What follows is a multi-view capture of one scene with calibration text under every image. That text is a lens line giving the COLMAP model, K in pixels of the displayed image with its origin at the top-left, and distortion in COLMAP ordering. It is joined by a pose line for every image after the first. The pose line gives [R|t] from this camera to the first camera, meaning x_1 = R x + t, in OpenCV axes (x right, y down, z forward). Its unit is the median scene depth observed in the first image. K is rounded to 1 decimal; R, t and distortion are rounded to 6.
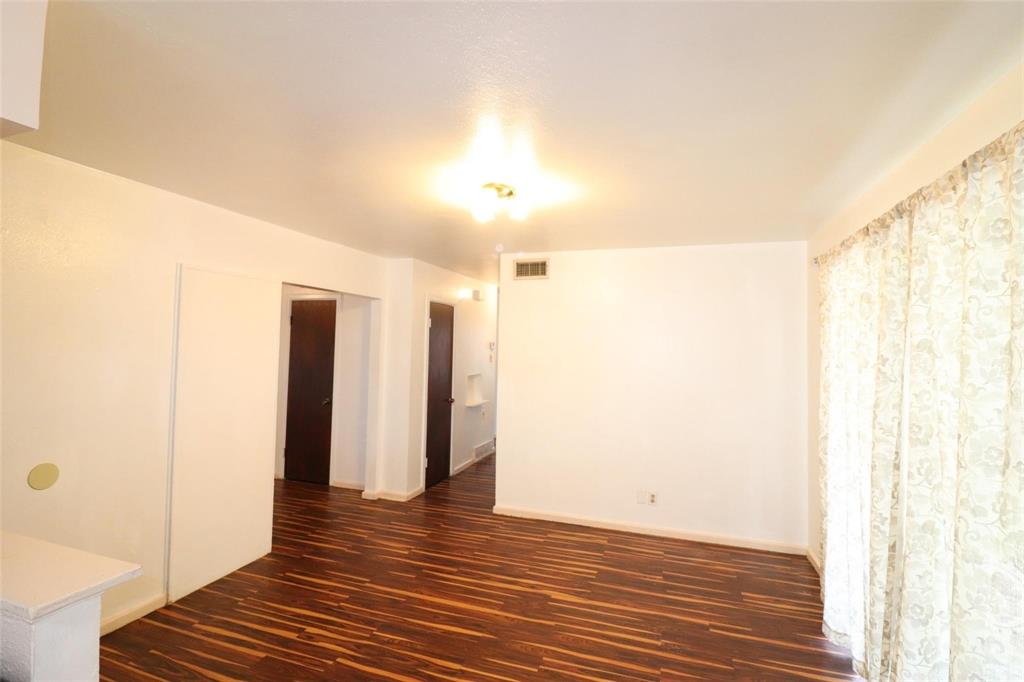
lens RADIAL K [[481.4, 0, 516.1], [0, 481.4, 330.2], [0, 0, 1]] dist [0.001650, -0.013799]
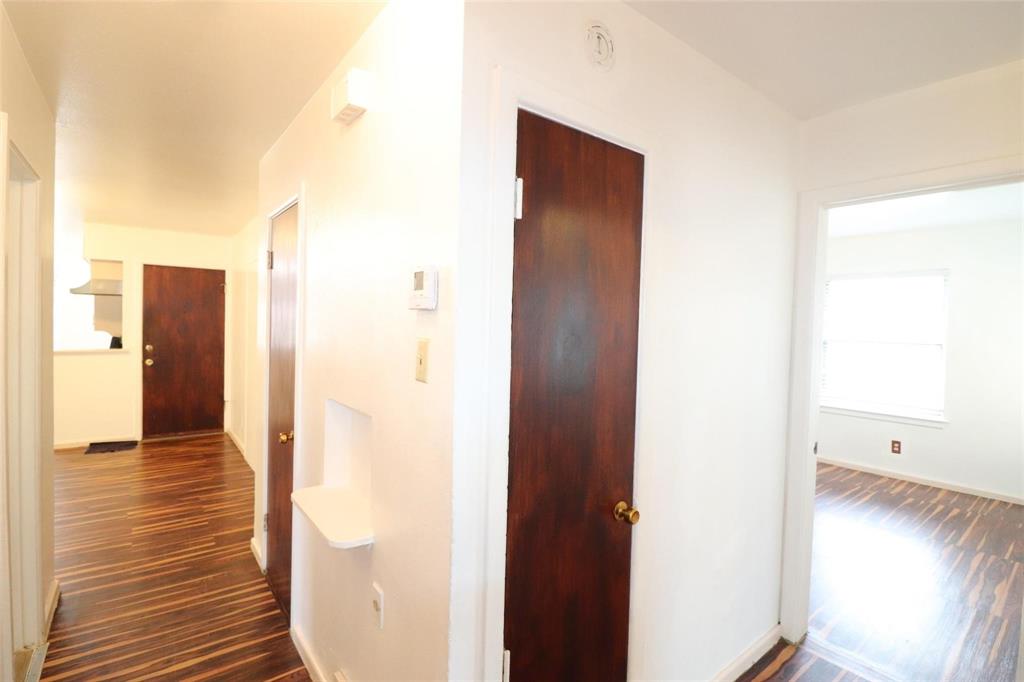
lens RADIAL K [[481.4, 0, 516.1], [0, 481.4, 330.2], [0, 0, 1]] dist [0.001650, -0.013799]
pose [[-0.557840, -0.018721, -0.829738, 0.092147], [-0.002908, 0.999784, -0.020603, 0.065410], [0.829944, -0.009080, -0.557773, 1.362840]]
